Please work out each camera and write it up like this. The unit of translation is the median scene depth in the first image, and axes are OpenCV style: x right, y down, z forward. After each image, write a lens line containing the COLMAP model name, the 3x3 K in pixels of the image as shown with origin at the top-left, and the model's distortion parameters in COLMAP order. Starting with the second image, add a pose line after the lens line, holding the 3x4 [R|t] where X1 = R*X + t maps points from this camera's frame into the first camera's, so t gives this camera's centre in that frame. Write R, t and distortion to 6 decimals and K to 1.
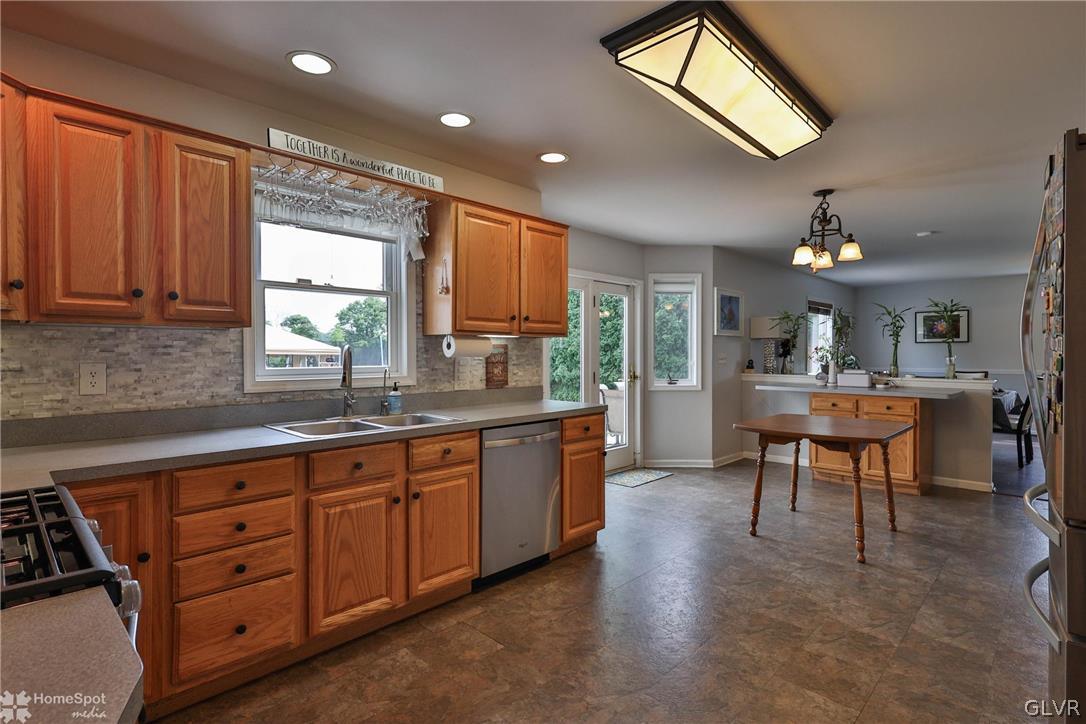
lens RADIAL K [[543.7, 0, 543.0], [0, 543.7, 362.0], [0, 0, 1]] dist [-0.005070, -0.000214]
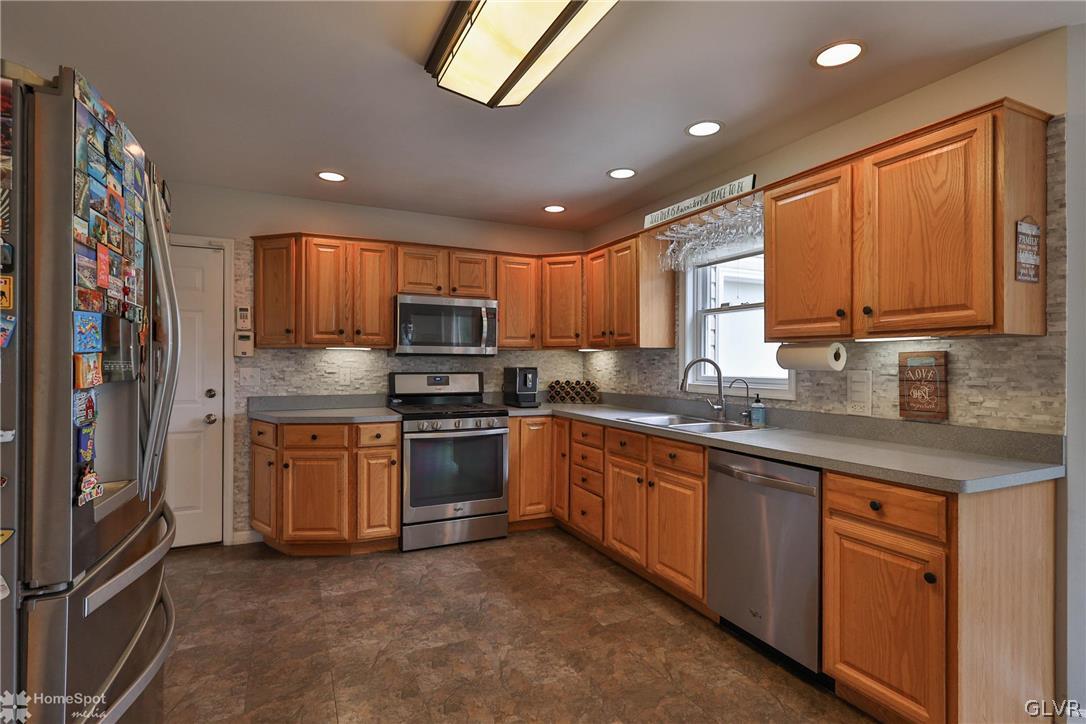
lens RADIAL K [[543.7, 0, 543.0], [0, 543.7, 362.0], [0, 0, 1]] dist [-0.005070, -0.000214]
pose [[-0.360950, -0.000660, -0.932585, 0.849610], [-0.018269, 0.999813, 0.006363, -0.021176], [0.932406, 0.019334, -0.360895, 1.065646]]
